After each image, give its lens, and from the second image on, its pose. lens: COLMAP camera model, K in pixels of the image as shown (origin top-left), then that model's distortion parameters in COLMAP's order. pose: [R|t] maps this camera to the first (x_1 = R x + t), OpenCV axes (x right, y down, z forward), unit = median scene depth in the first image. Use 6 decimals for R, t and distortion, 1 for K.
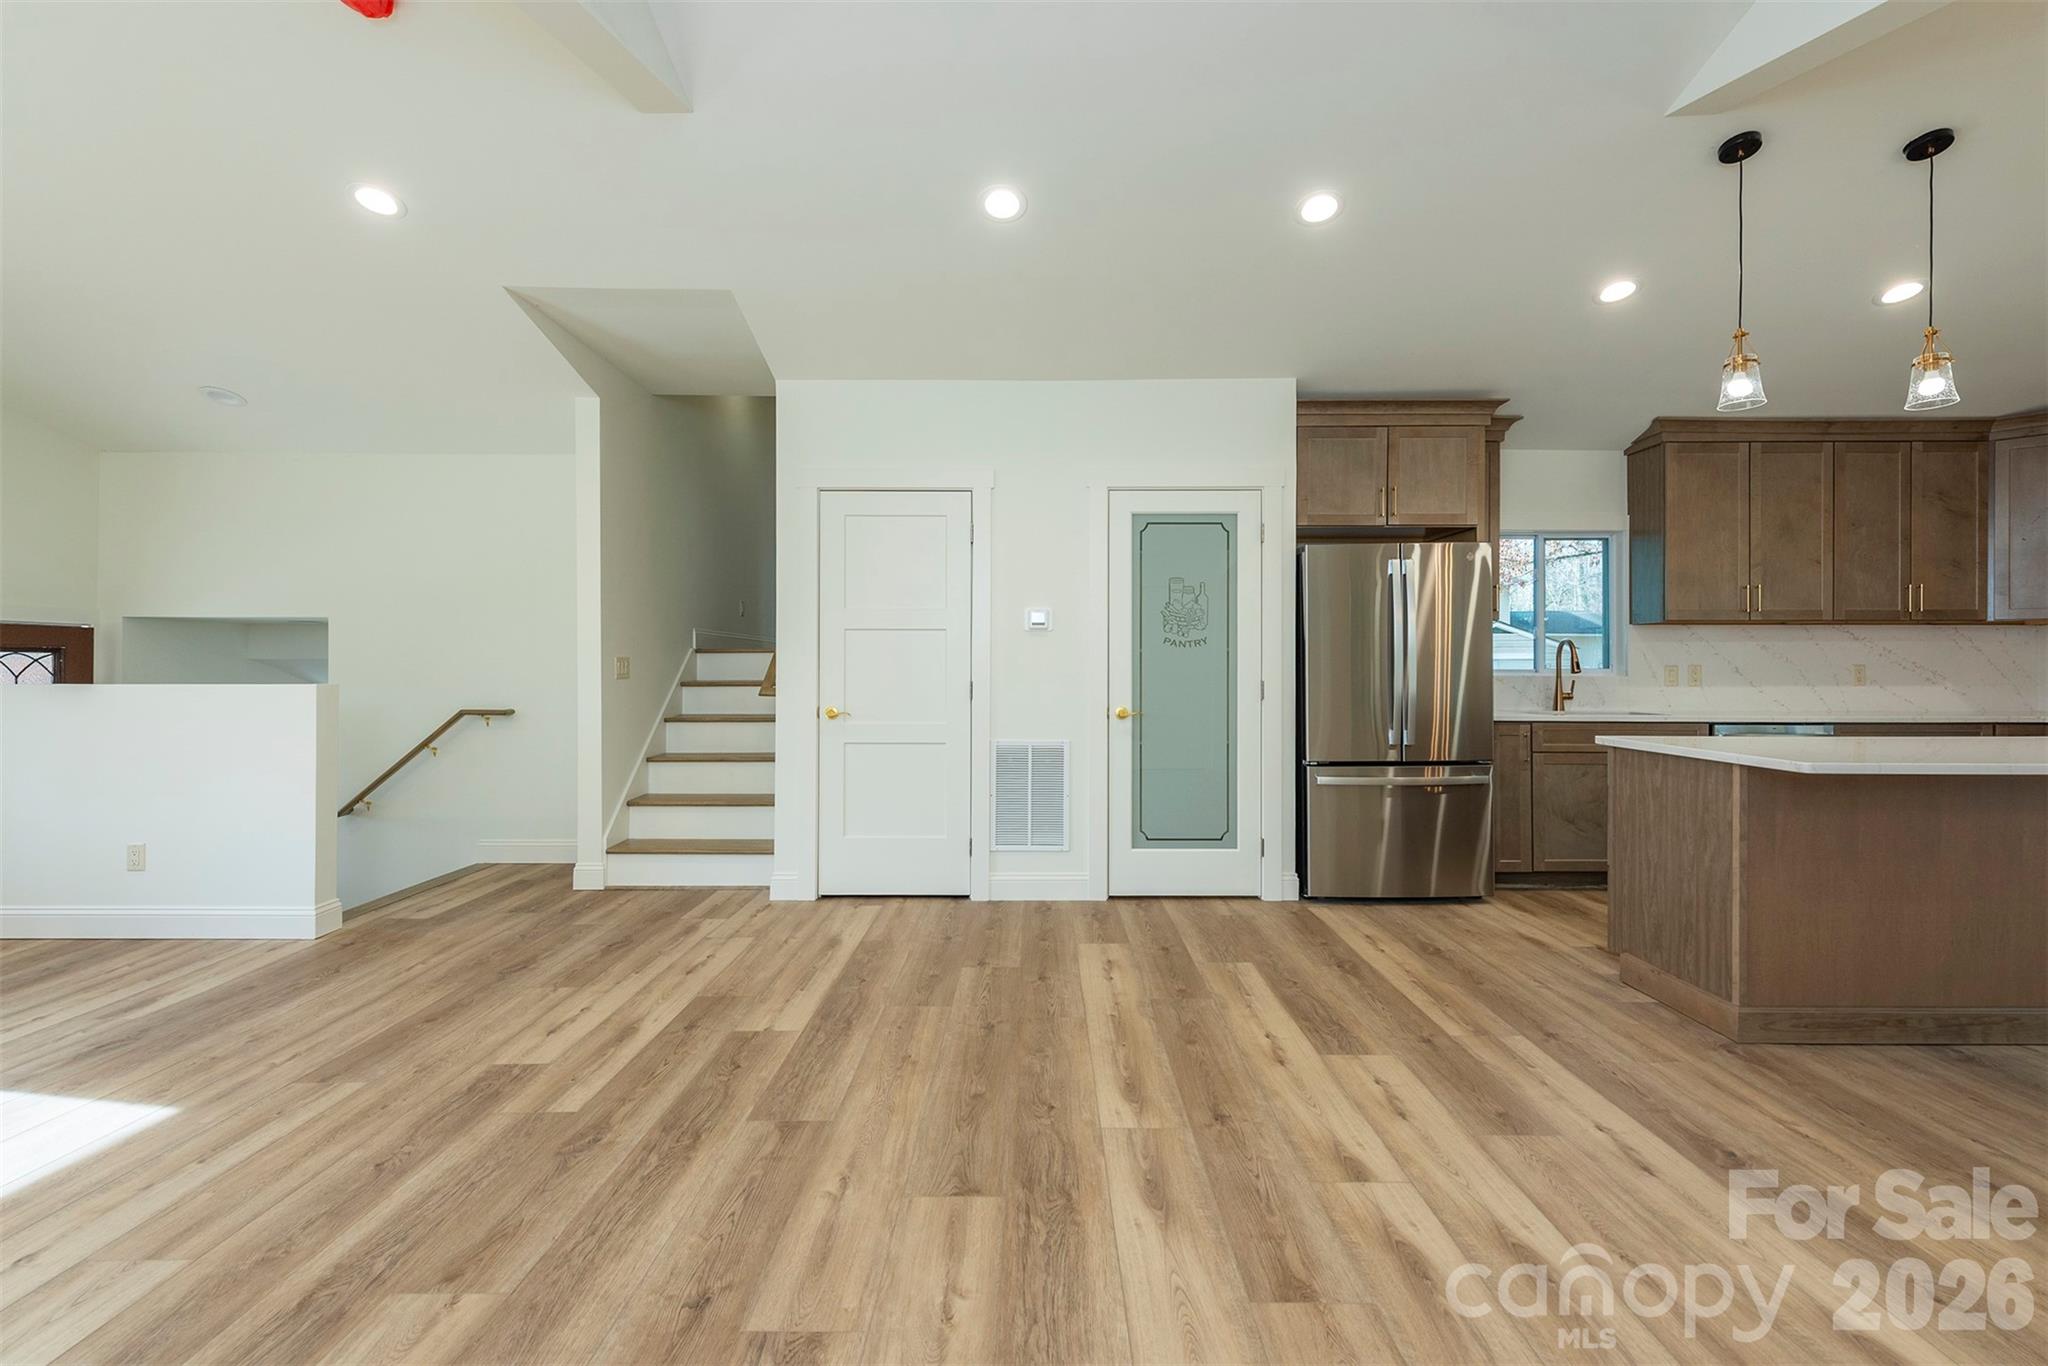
lens RADIAL K [[929.5, 0, 1029.4], [0, 929.5, 665.3], [0, 0, 1]] dist [0.012278, -0.005932]
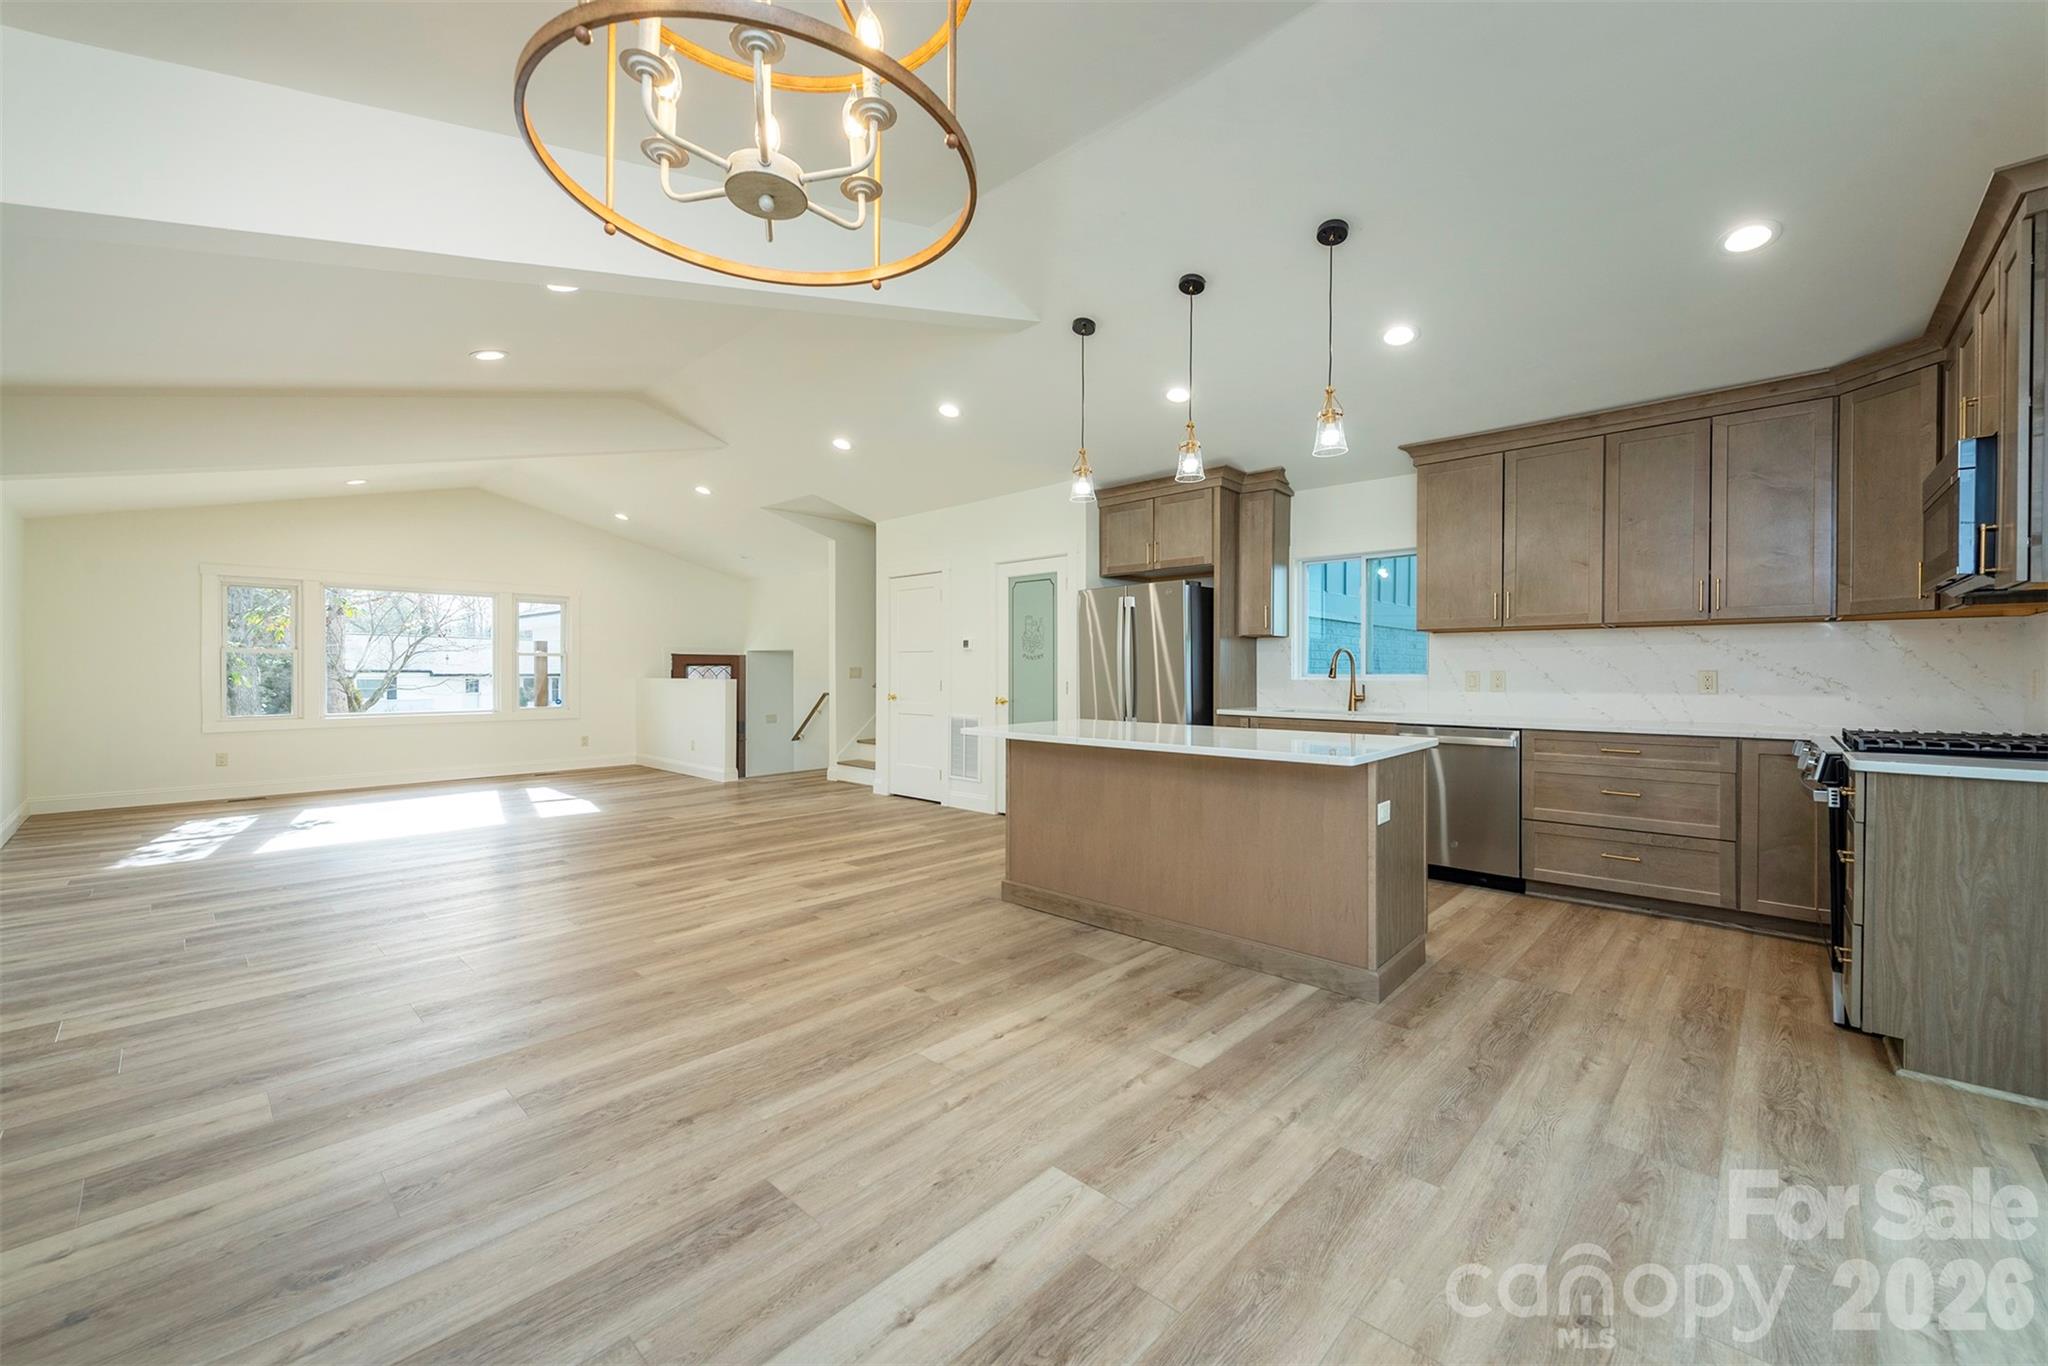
lens RADIAL K [[821.1, 0, 1007.3], [0, 821.1, 675.7], [0, 0, 1]] dist [-0.000136, -0.002355]
pose [[0.715309, 0.003796, -0.698798, 1.552230], [0.001257, 0.999977, 0.006720, -0.002947], [0.698807, -0.005685, 0.715287, -0.028587]]
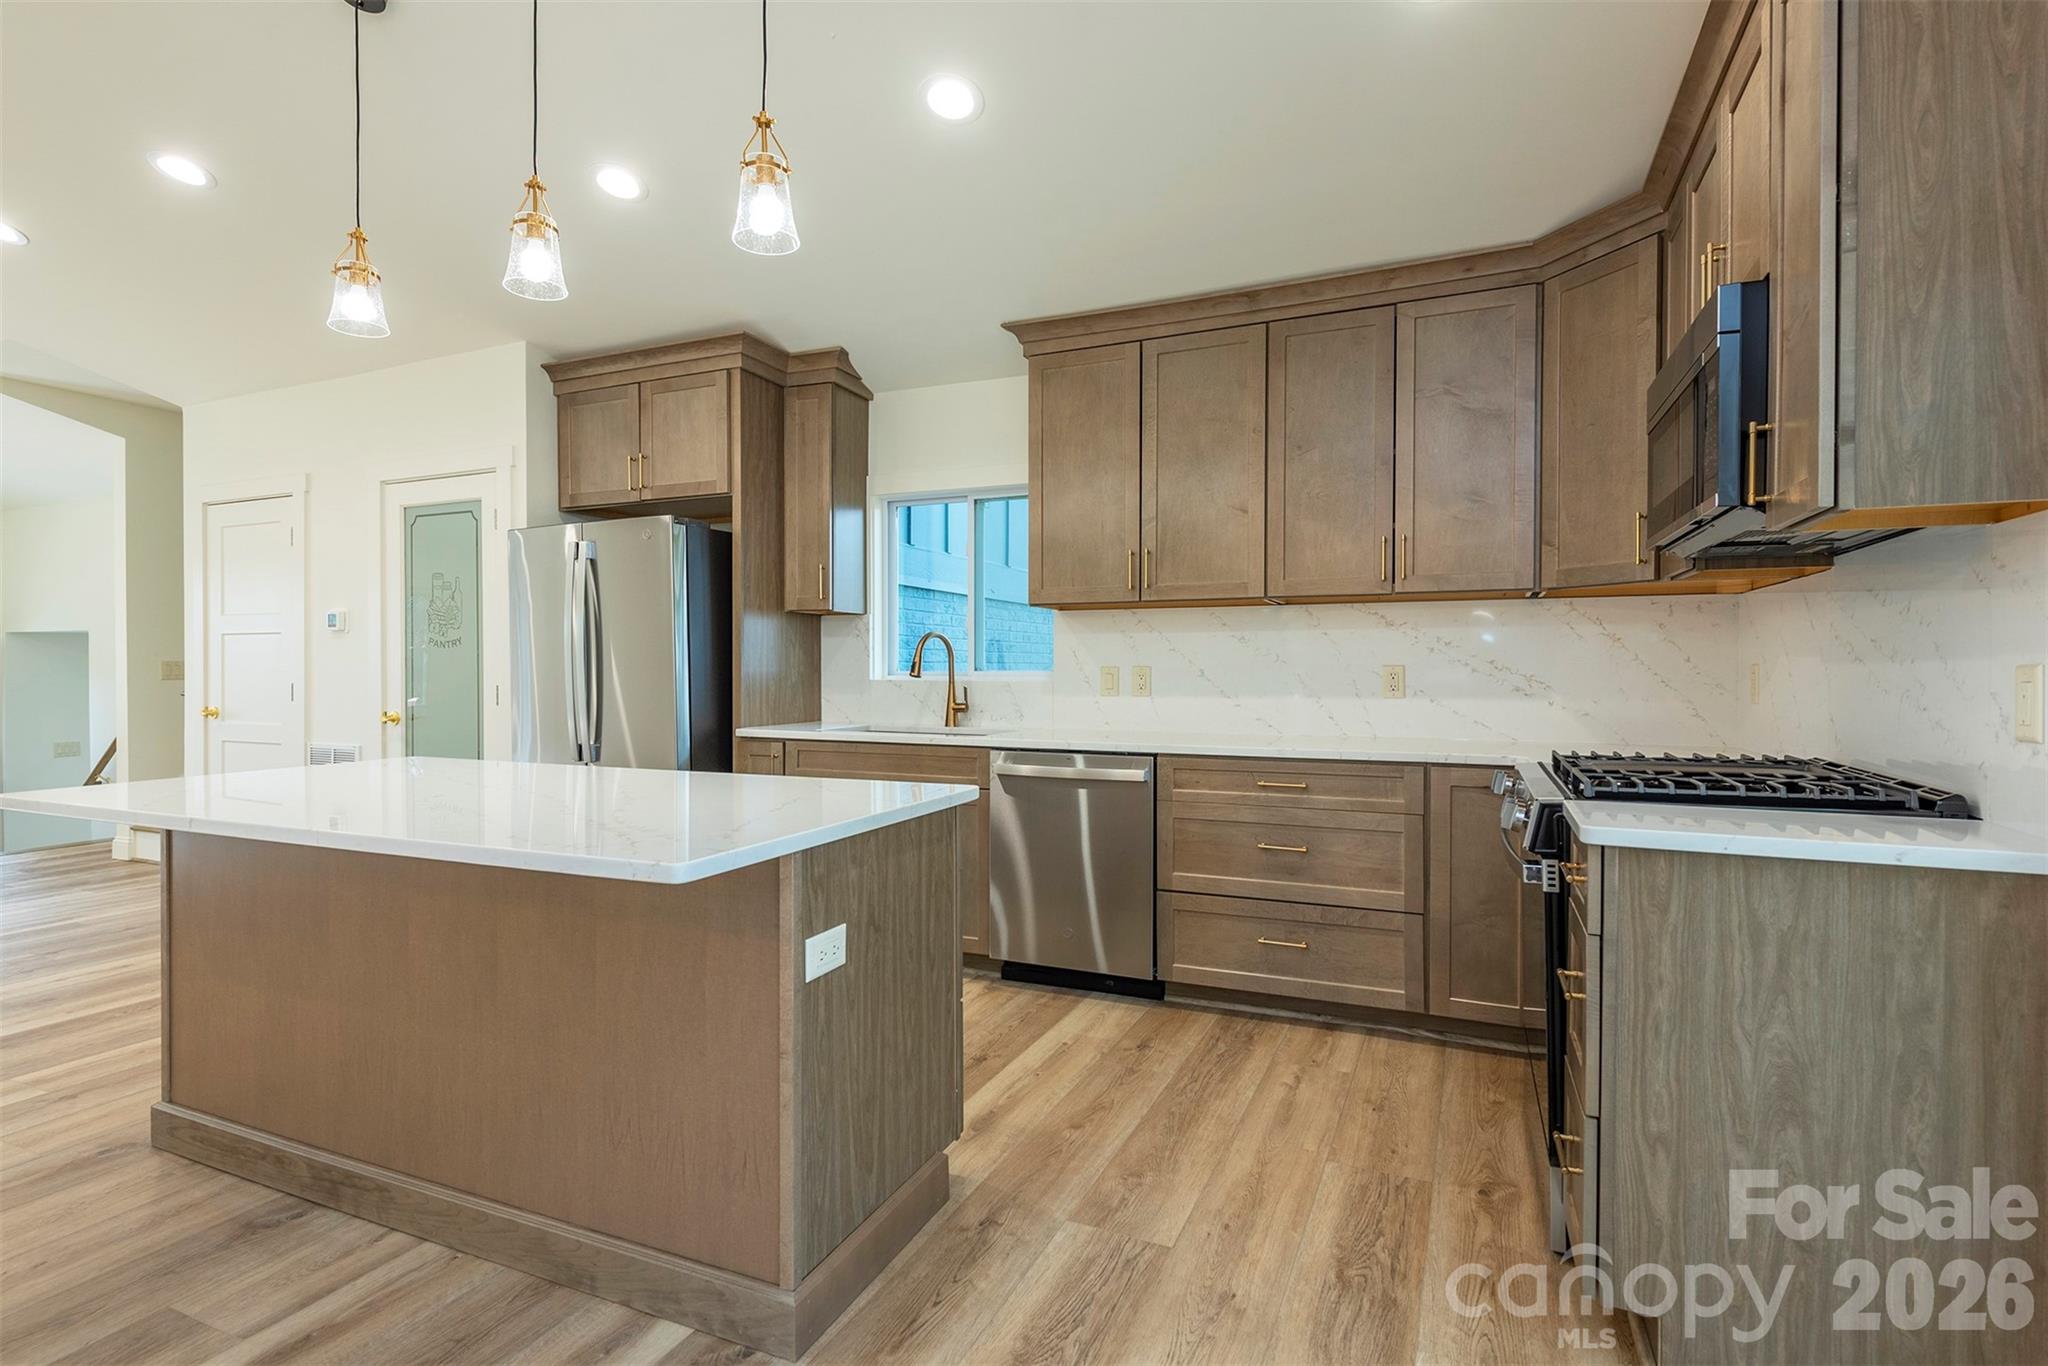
lens RADIAL K [[999.4, 0, 978.8], [0, 999.4, 676.1], [0, 0, 1]] dist [0.003512, -0.007585]
pose [[0.888329, 0.003259, -0.459196, 1.541966], [0.002047, 0.999937, 0.011056, -0.002031], [0.459203, -0.010761, 0.888266, 0.439706]]
